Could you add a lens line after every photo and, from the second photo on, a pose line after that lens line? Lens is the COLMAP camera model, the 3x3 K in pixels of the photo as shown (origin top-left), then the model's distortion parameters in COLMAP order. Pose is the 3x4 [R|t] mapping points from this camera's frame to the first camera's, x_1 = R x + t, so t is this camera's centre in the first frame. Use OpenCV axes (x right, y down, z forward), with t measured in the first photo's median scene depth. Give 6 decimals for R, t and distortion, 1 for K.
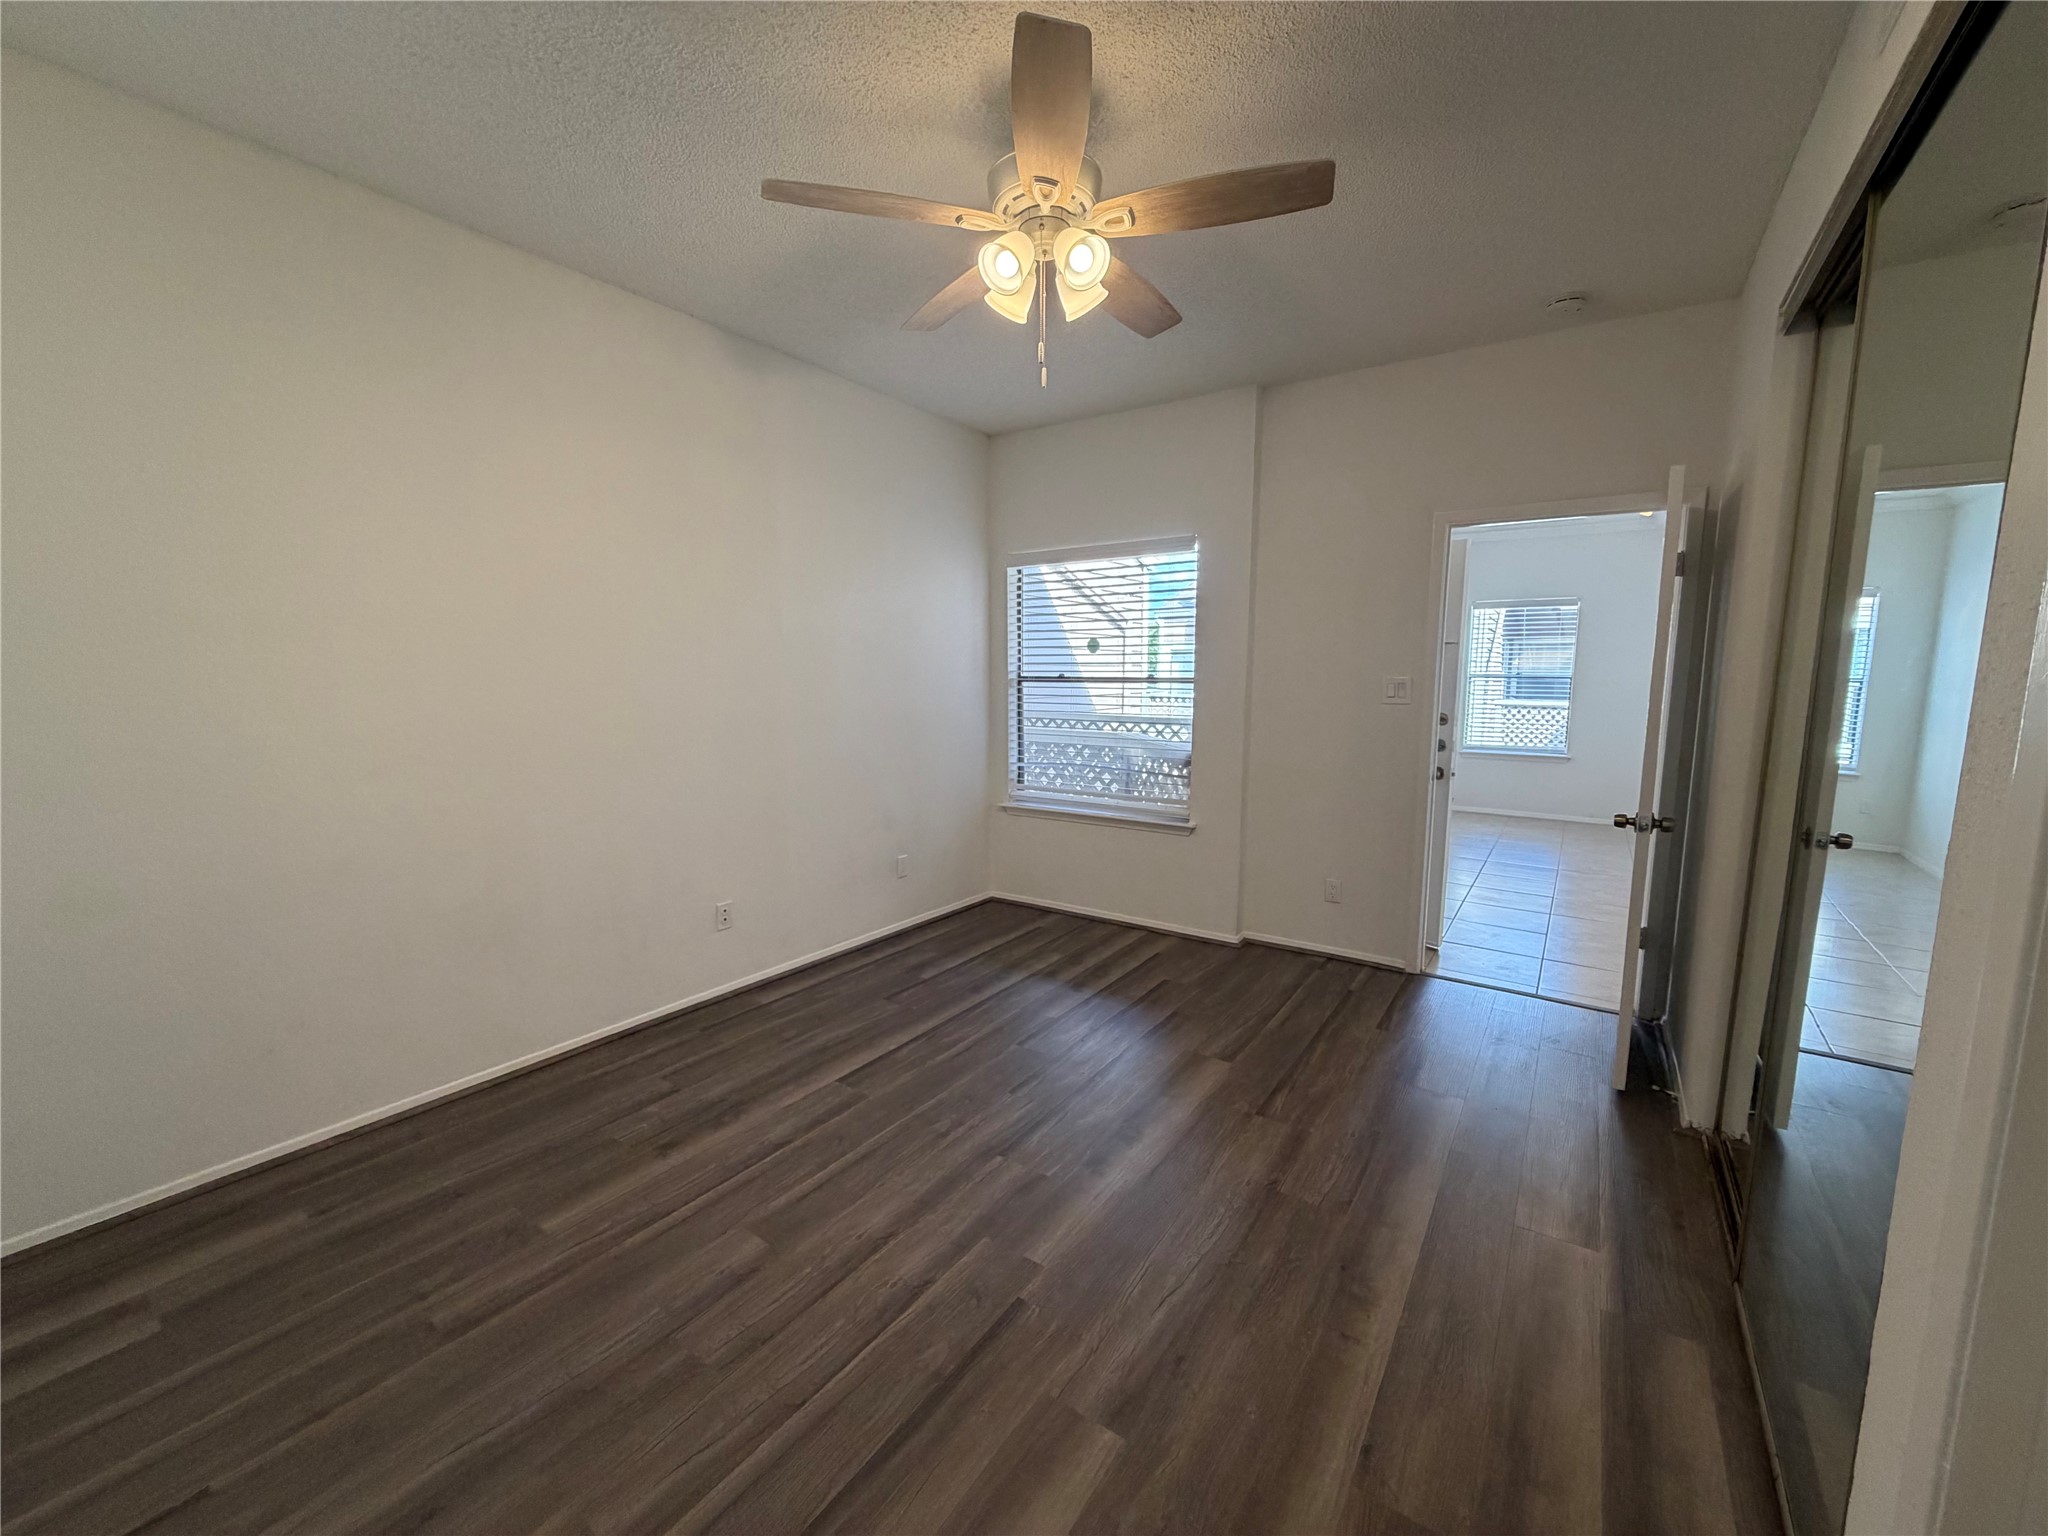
lens RADIAL K [[824.7, 0, 1019.1], [0, 824.7, 772.9], [0, 0, 1]] dist [0.002287, 0.000418]
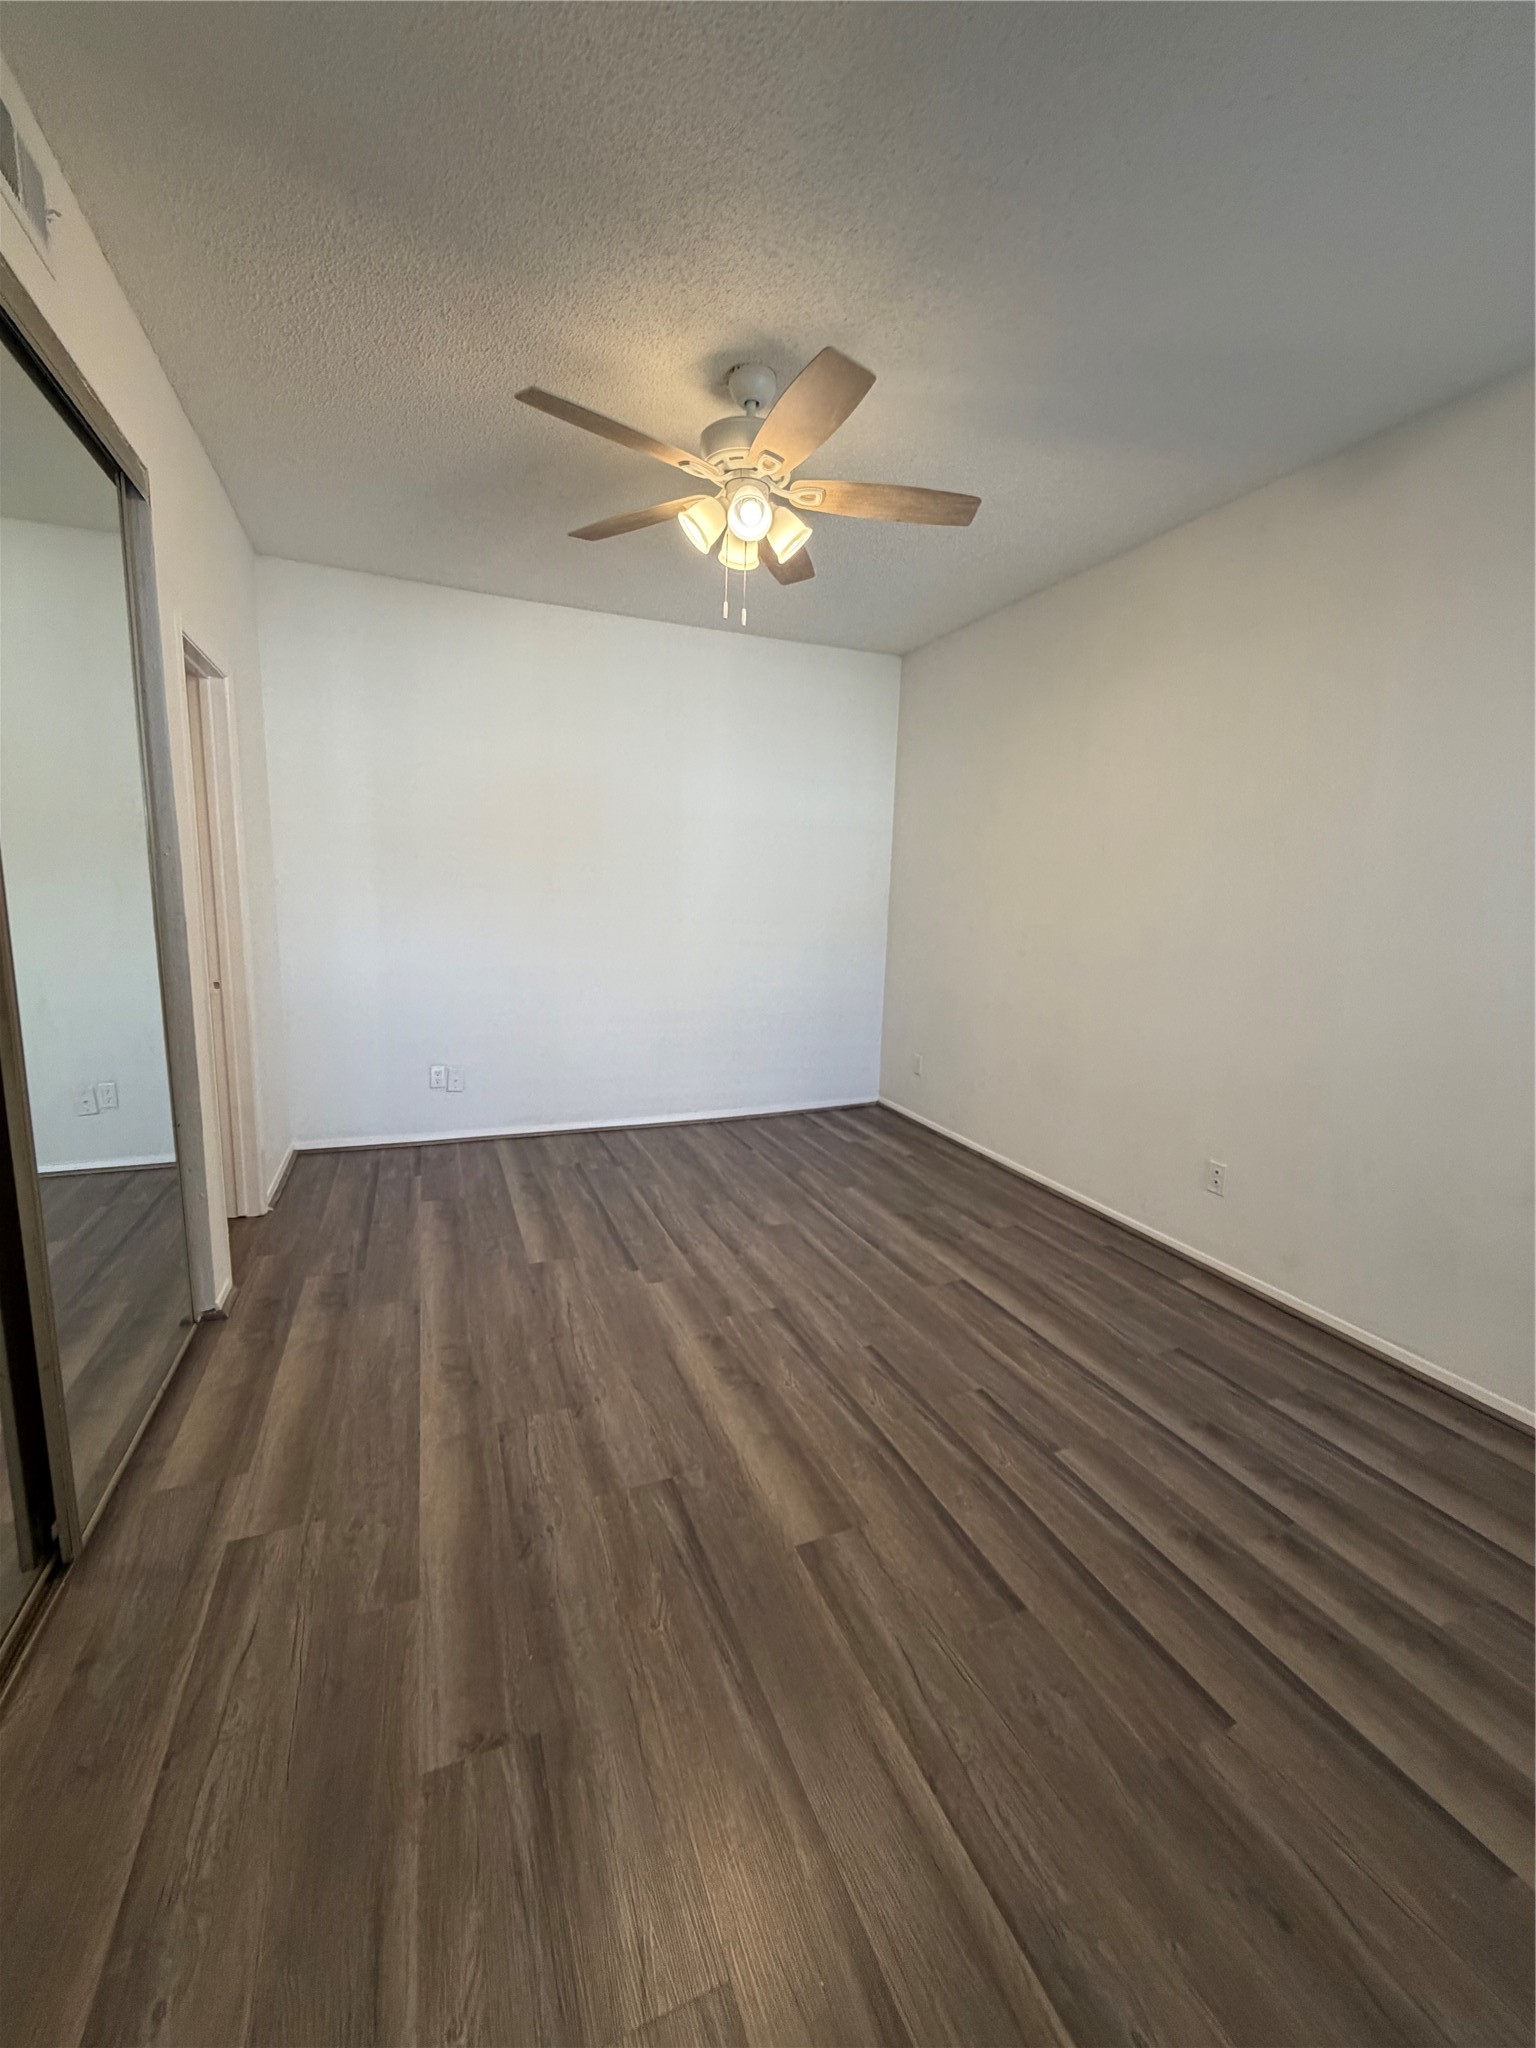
lens RADIAL K [[824.7, 0, 763.1], [0, 824.7, 1023.9], [0, 0, 1]] dist [0.002287, 0.000418]
pose [[-0.546755, 0.111514, -0.829834, 0.829476], [-0.138025, 0.965529, 0.220690, -0.147851], [0.825838, 0.235201, -0.512516, 1.395034]]
